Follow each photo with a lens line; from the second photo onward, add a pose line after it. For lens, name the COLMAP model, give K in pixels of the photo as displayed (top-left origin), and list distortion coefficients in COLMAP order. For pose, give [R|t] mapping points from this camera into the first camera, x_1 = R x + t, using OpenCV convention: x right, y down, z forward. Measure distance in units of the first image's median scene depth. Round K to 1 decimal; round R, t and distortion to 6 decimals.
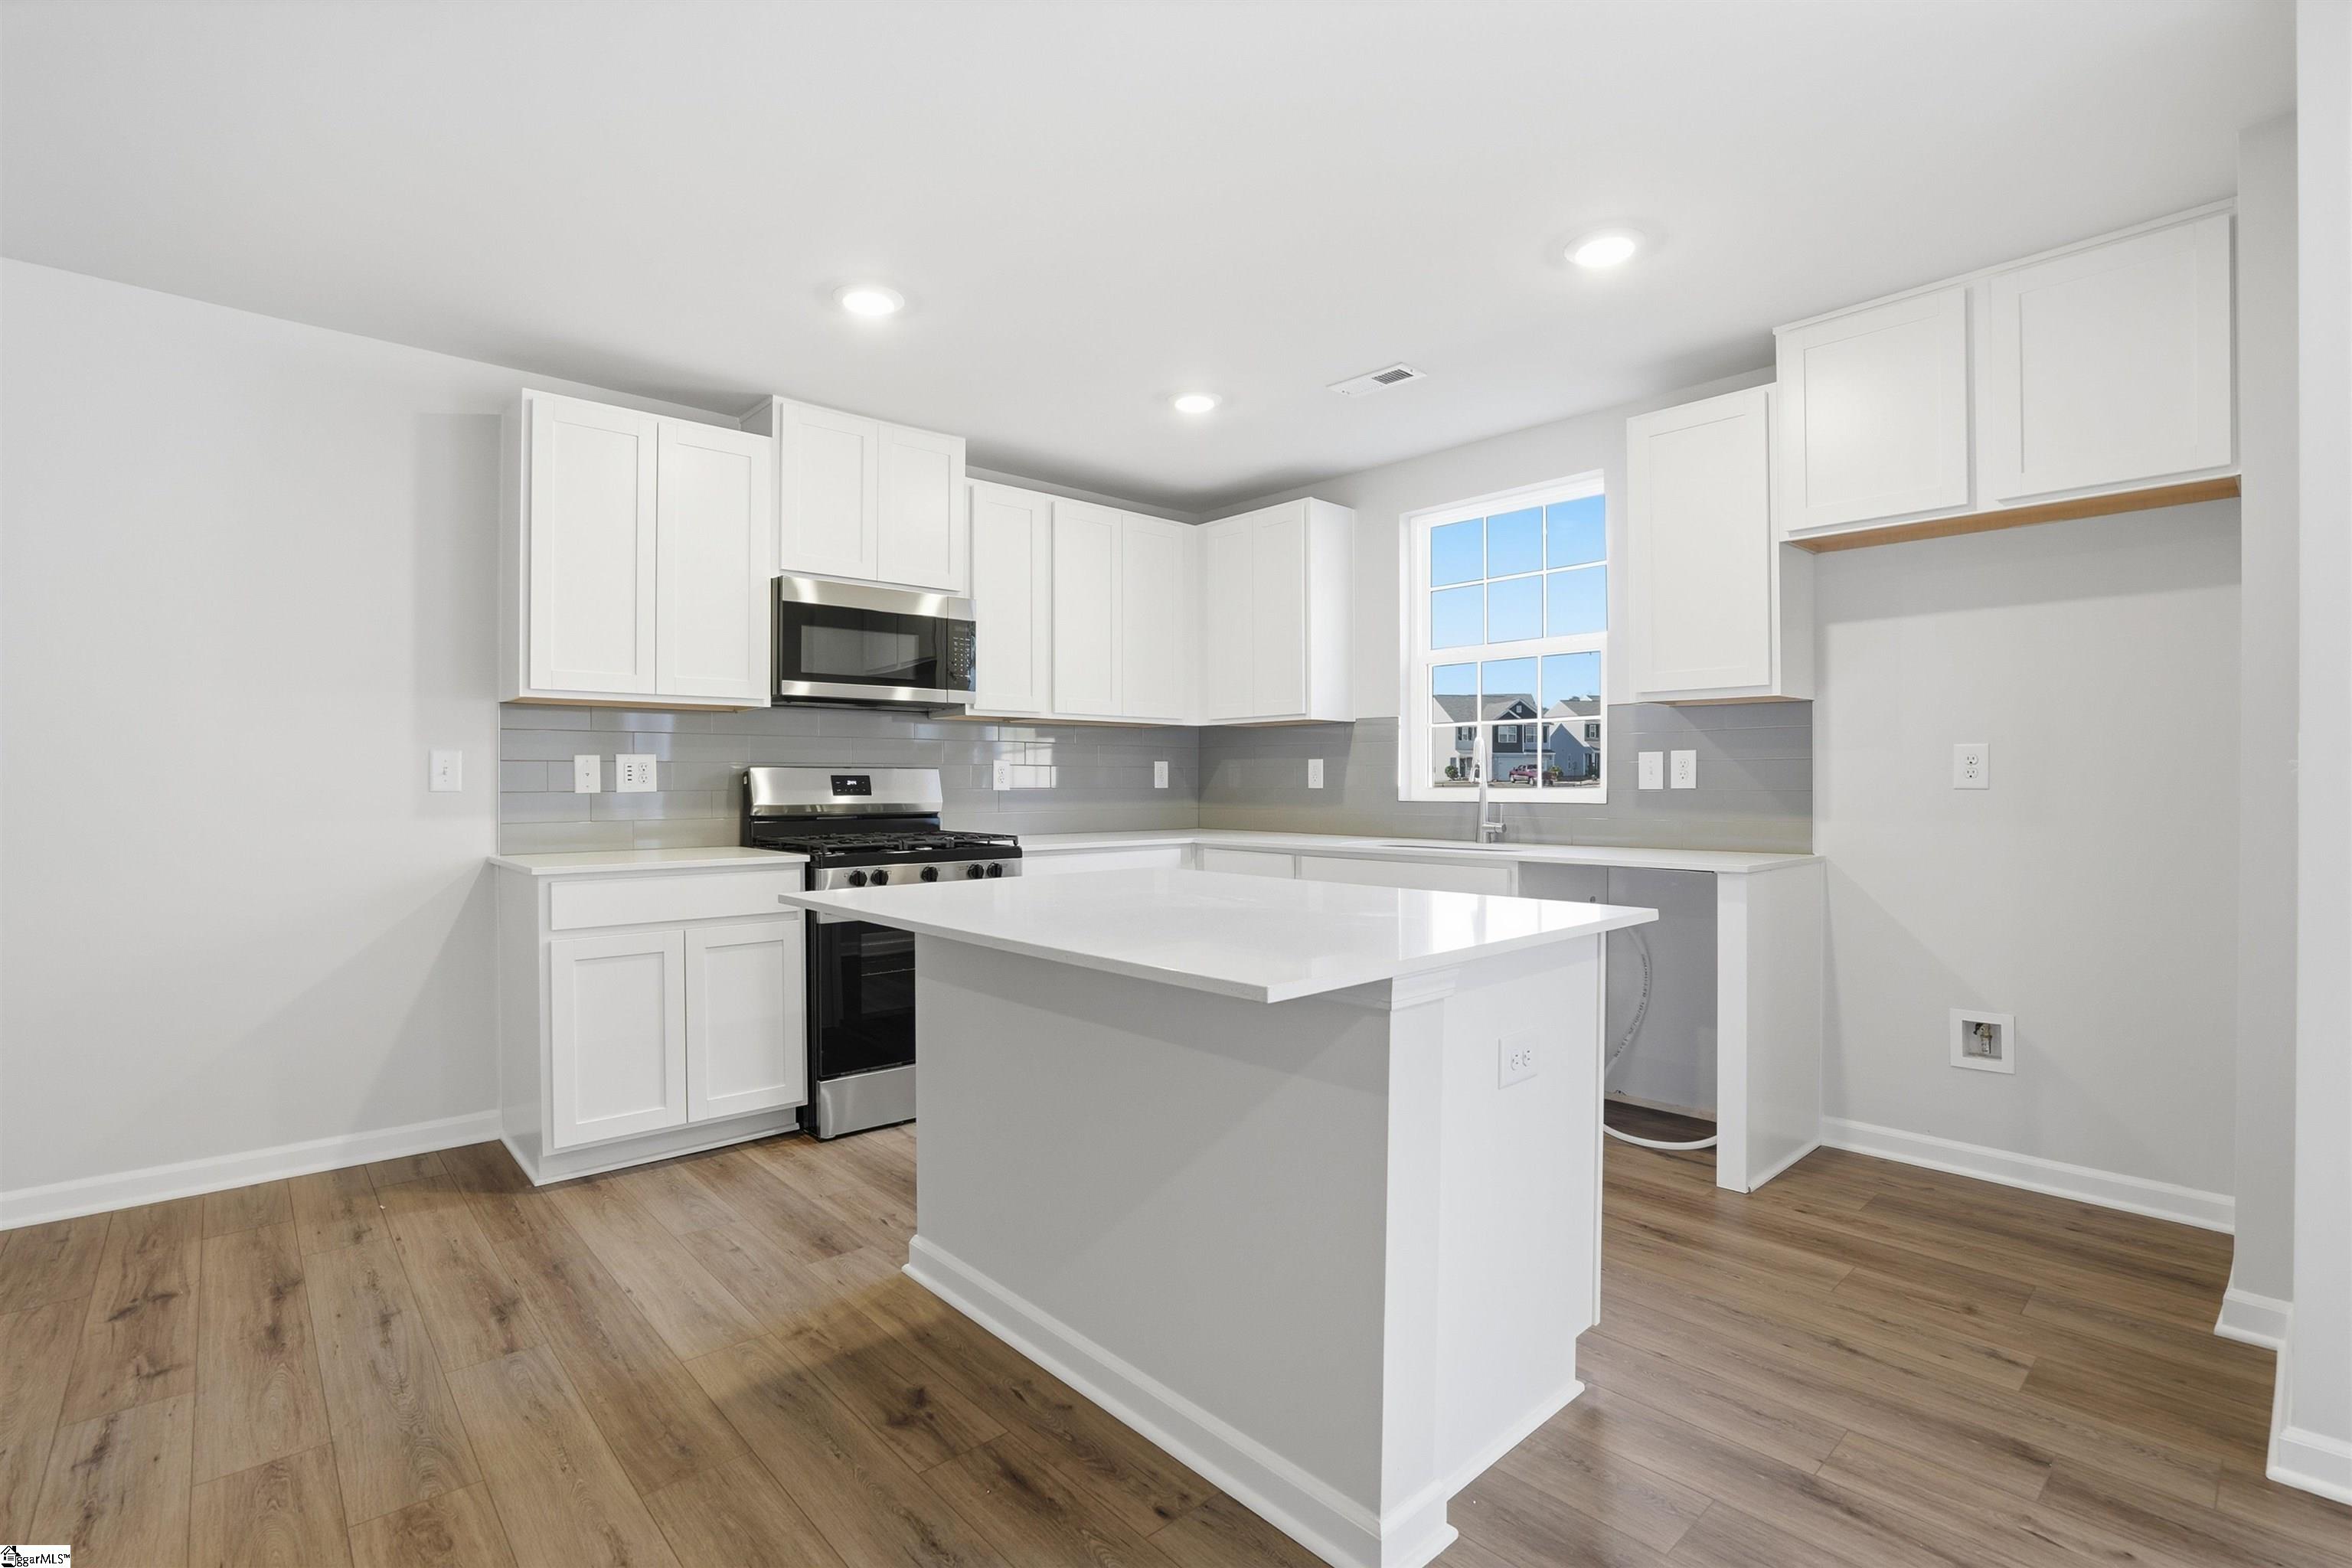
lens RADIAL K [[1087.2, 0, 1175.7], [0, 1087.2, 794.9], [0, 0, 1]] dist [-0.043330, 0.014797]
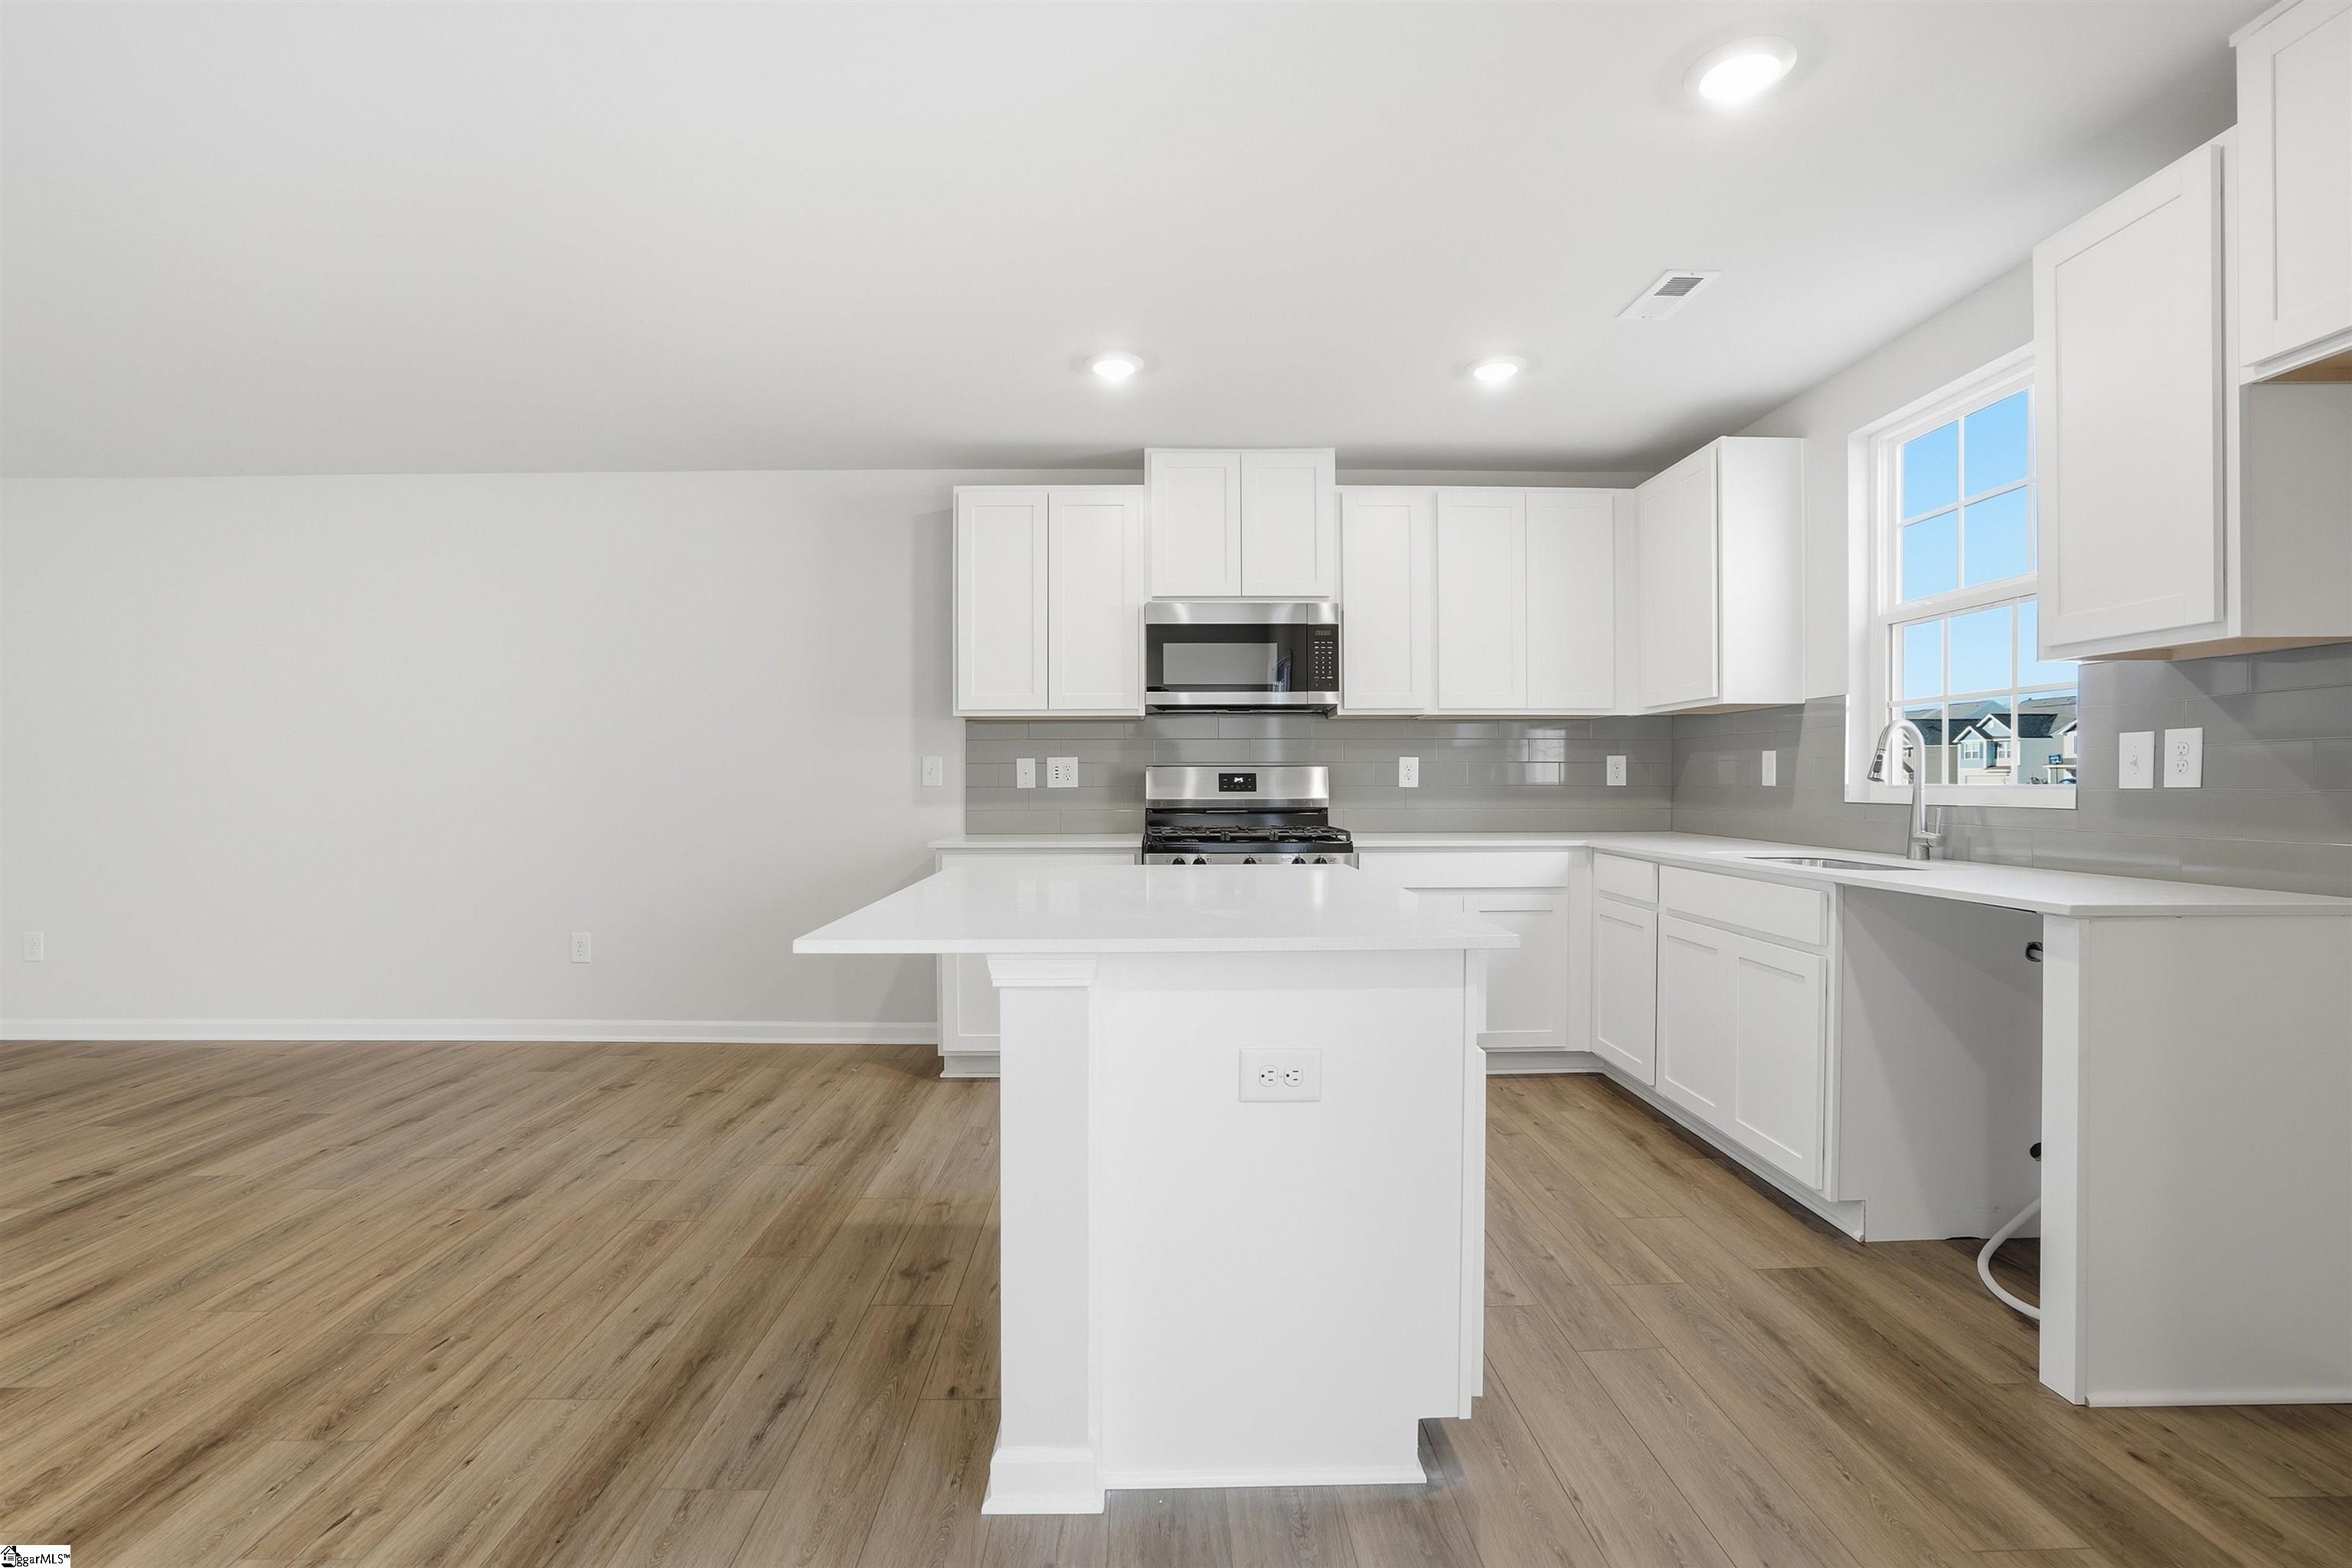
lens RADIAL K [[1087.2, 0, 1141.4], [0, 1087.2, 801.6], [0, 0, 1]] dist [-0.043330, 0.014797]
pose [[0.749942, 0.011579, -0.661402, 0.446368], [-0.005190, 0.999919, 0.011621, -0.001766], [0.661483, -0.005282, 0.749942, 0.116286]]
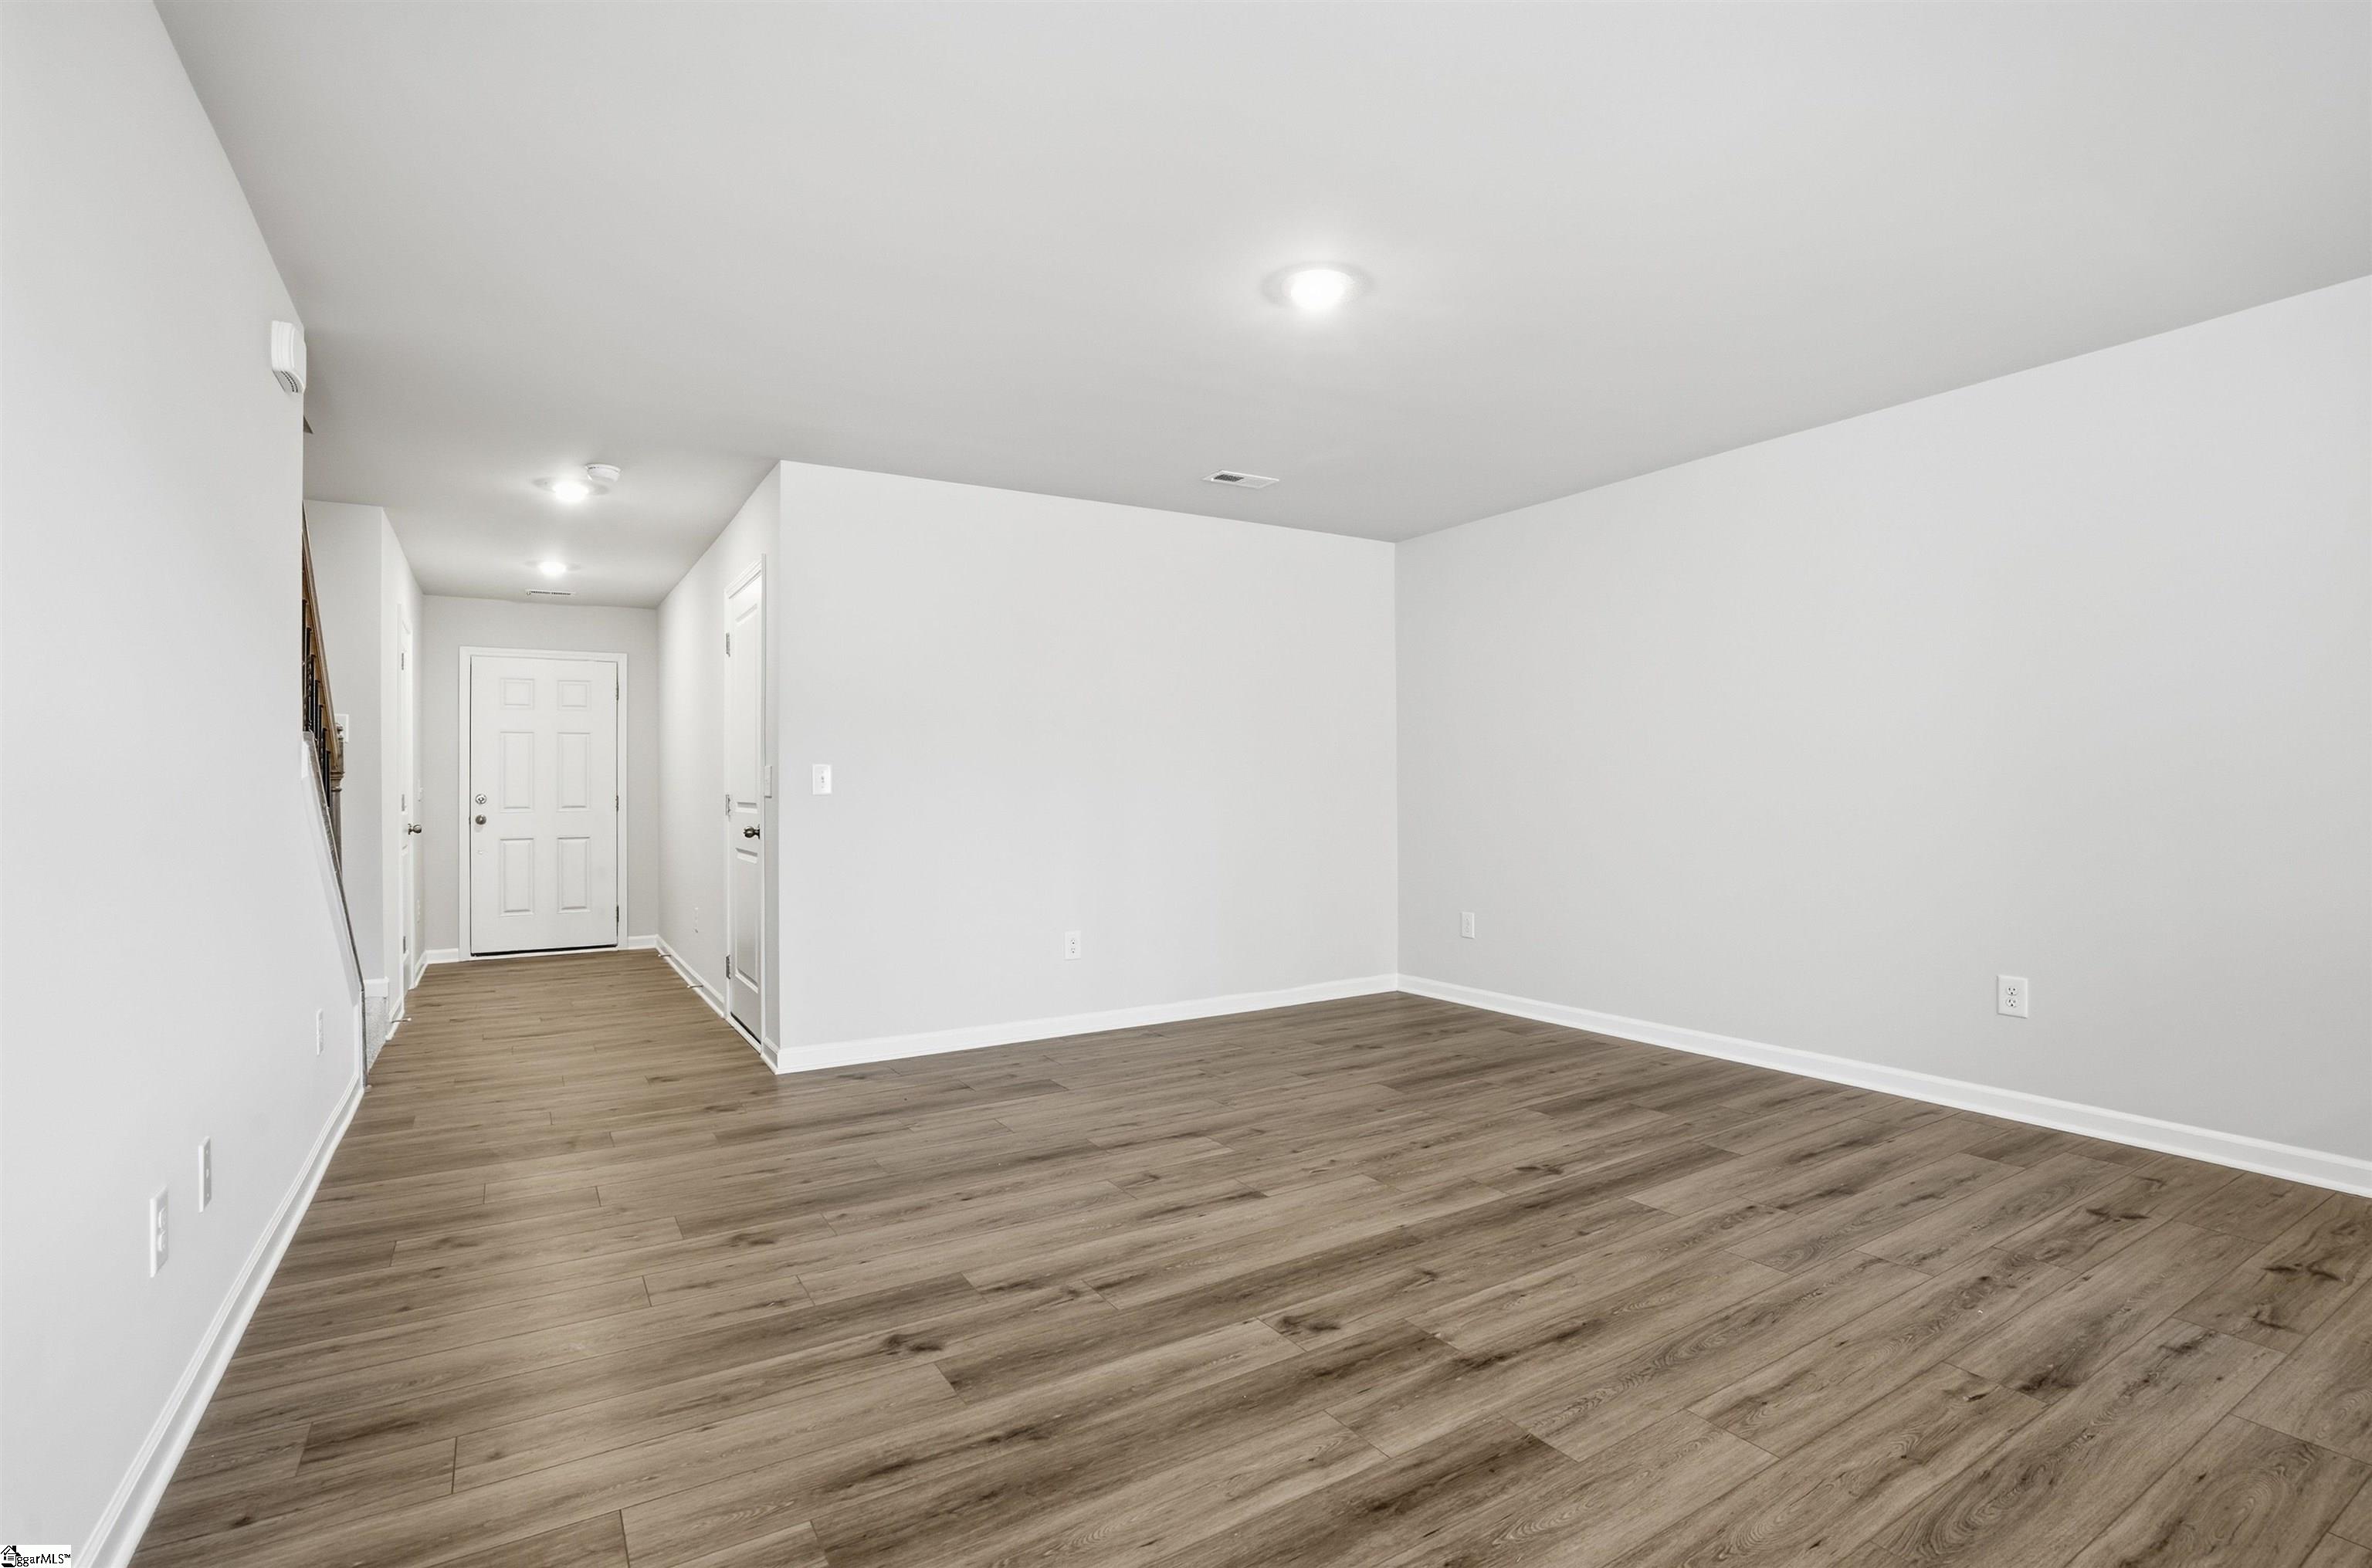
lens RADIAL K [[1096.4, 0, 1192.5], [0, 1096.4, 791.9], [0, 0, 1]] dist [-0.043330, 0.014797]
pose [[-0.166249, 0.005421, -0.986069, 0.171931], [0.001267, 0.999985, 0.005284, -0.003805], [0.986083, -0.000371, -0.166254, 0.052216]]
